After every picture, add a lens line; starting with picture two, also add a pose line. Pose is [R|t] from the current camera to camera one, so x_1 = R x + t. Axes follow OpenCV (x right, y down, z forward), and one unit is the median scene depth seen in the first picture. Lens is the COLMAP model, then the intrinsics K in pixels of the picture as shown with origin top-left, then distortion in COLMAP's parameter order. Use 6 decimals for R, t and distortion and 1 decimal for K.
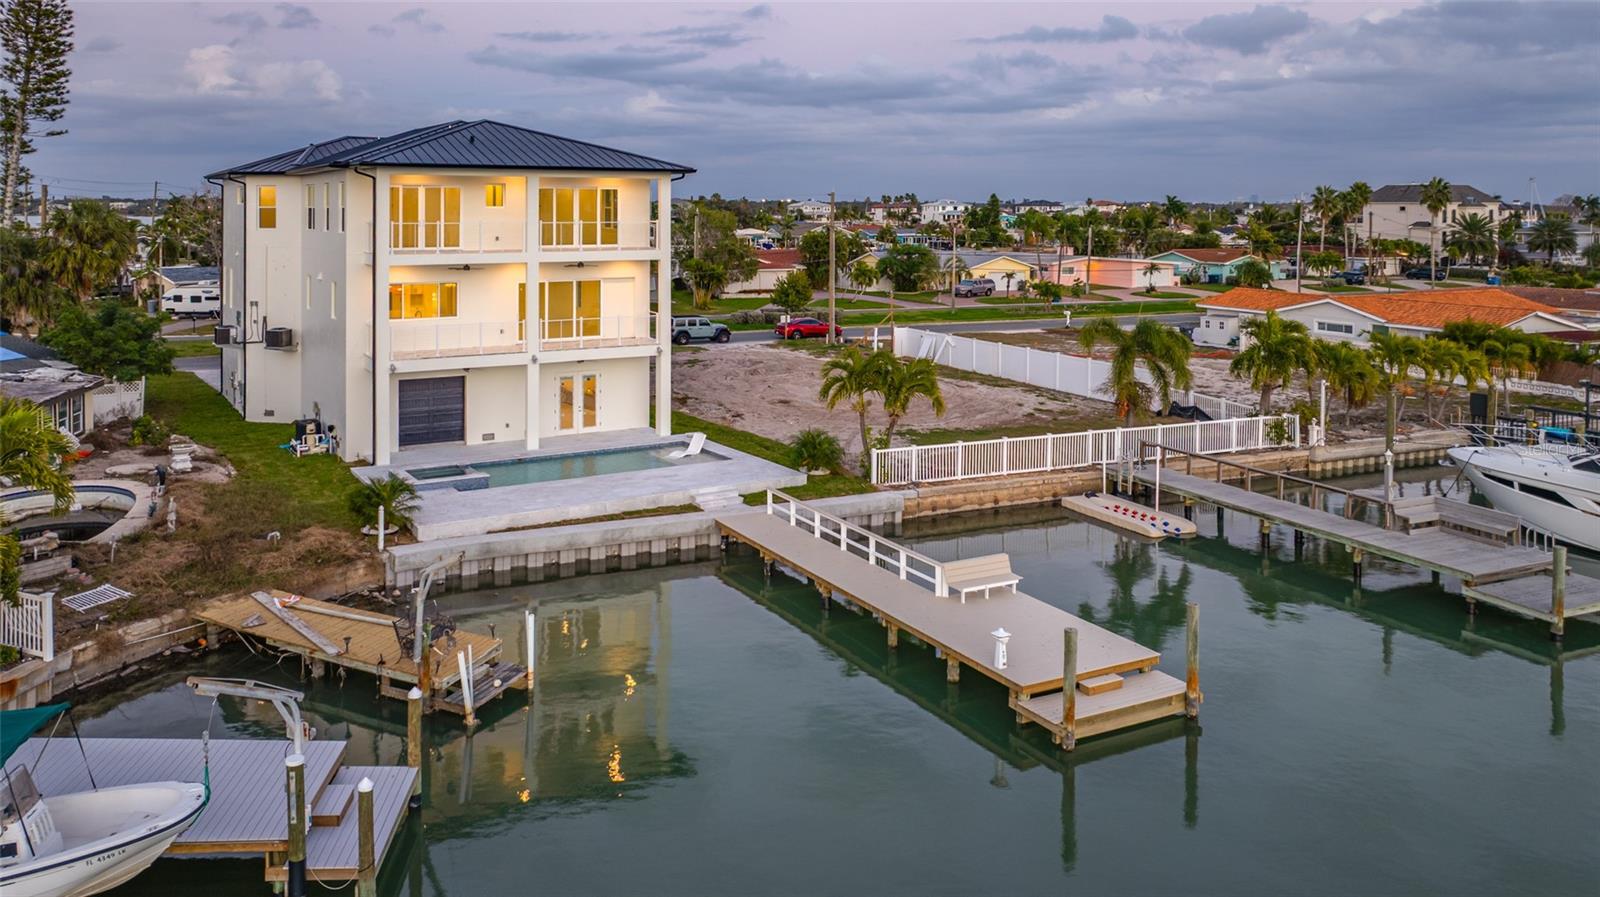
lens RADIAL K [[1137.3, 0, 795.8], [0, 1137.3, 450.4], [0, 0, 1]] dist [-0.018524, 0.001337]
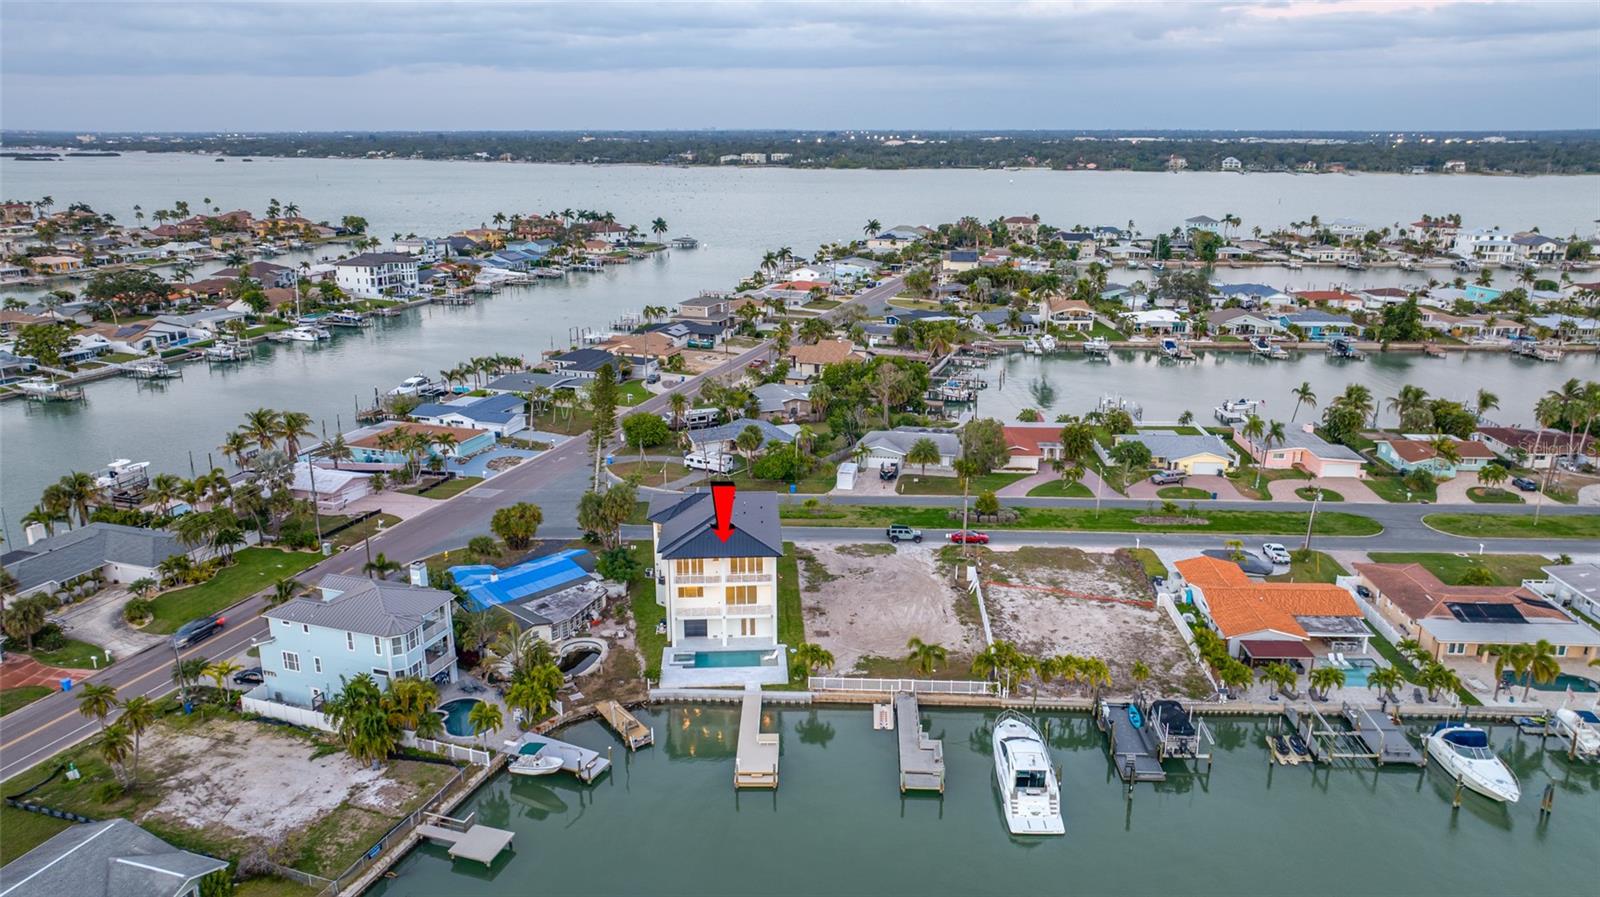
lens RADIAL K [[1137.3, 0, 807.6], [0, 1137.3, 448.4], [0, 0, 1]] dist [-0.018524, 0.001337]
pose [[0.885432, 0.104163, -0.452947, 1.323320], [-0.088185, 0.994511, 0.056319, -0.746801], [0.456327, -0.009923, 0.889757, -1.589487]]
